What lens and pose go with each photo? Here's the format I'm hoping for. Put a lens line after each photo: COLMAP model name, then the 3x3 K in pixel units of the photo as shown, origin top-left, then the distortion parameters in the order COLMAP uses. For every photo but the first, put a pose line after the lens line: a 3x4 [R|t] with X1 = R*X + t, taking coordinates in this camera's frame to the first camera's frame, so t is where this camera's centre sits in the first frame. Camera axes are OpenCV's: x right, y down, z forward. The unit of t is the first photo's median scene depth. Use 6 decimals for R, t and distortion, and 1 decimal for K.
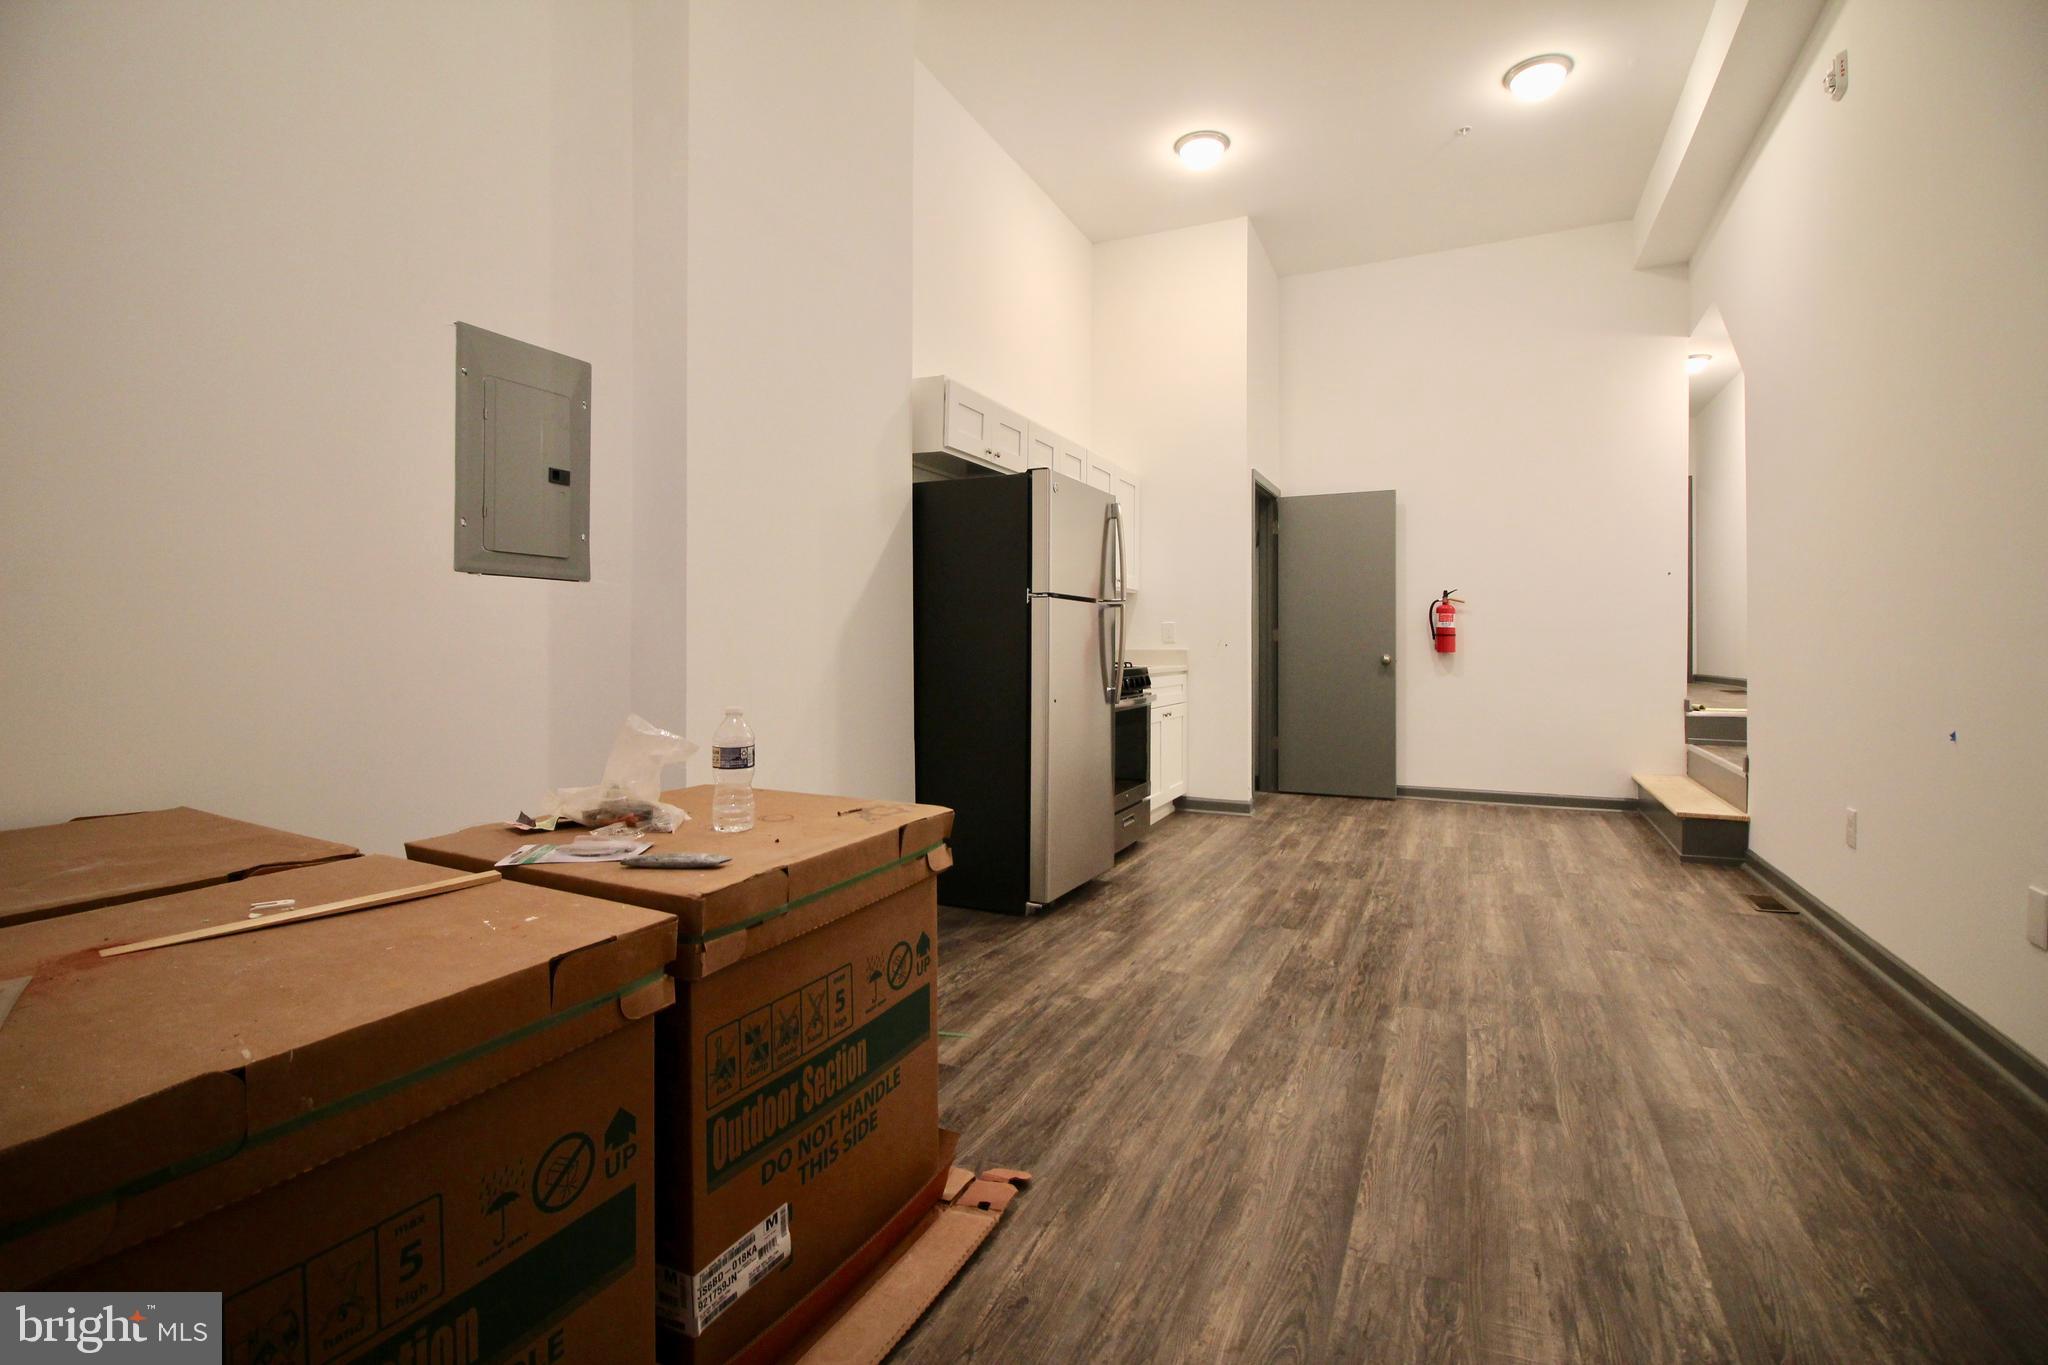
lens RADIAL K [[941.7, 0, 1019.3], [0, 941.7, 646.4], [0, 0, 1]] dist [-0.001769, -0.011246]
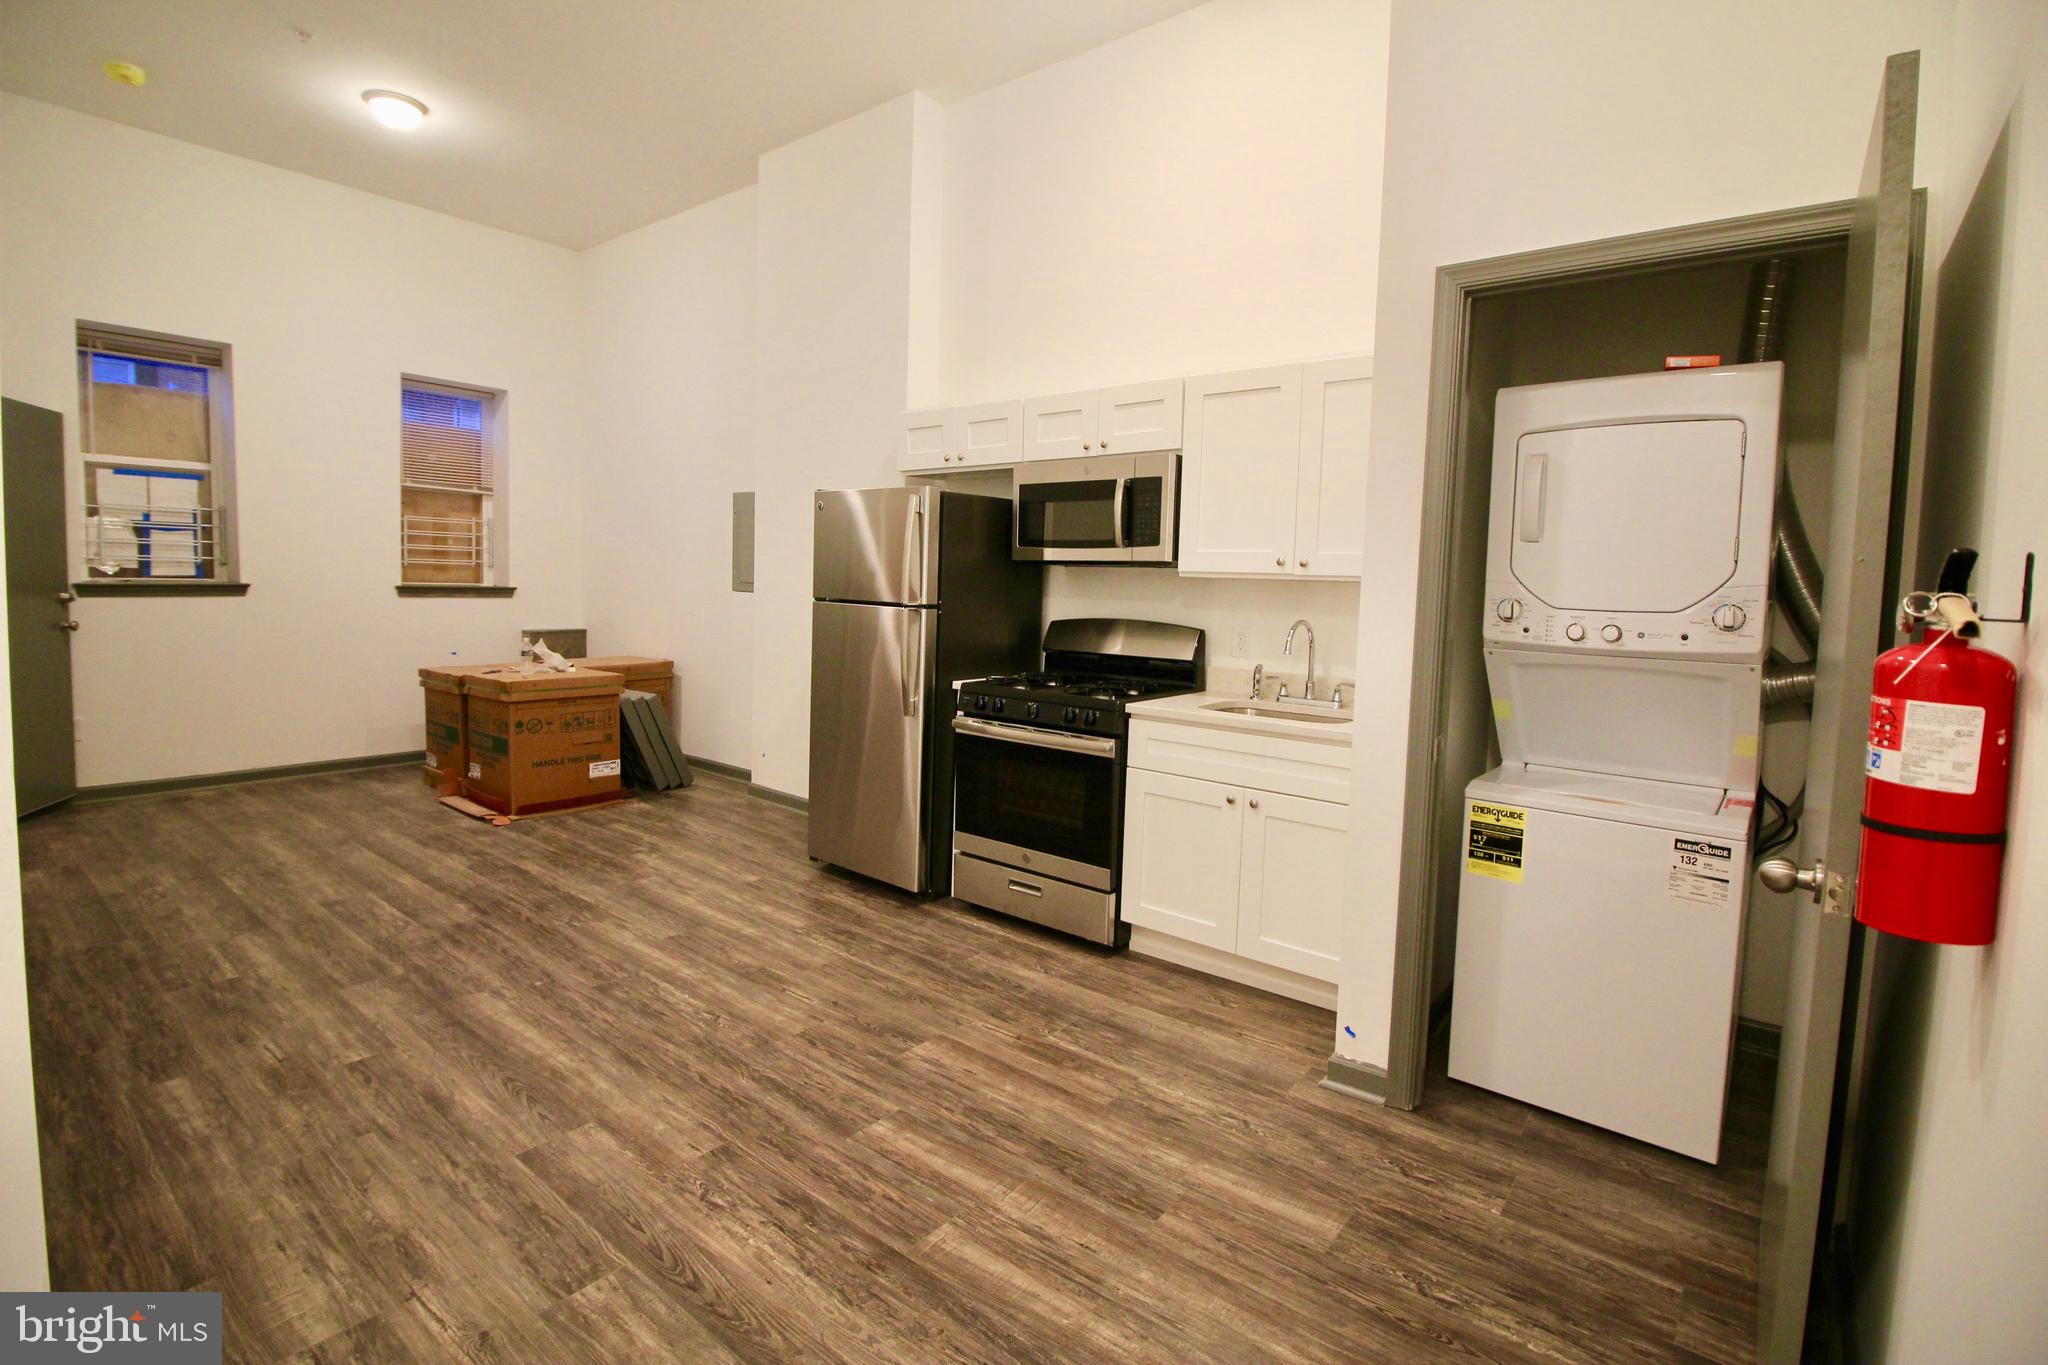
lens RADIAL K [[941.7, 0, 1019.3], [0, 941.7, 646.4], [0, 0, 1]] dist [-0.001769, -0.011246]
pose [[-0.229616, 0.061913, -0.971310, 1.417373], [-0.030861, 0.997010, 0.070846, -0.109065], [0.972792, 0.046243, -0.227018, 1.927547]]
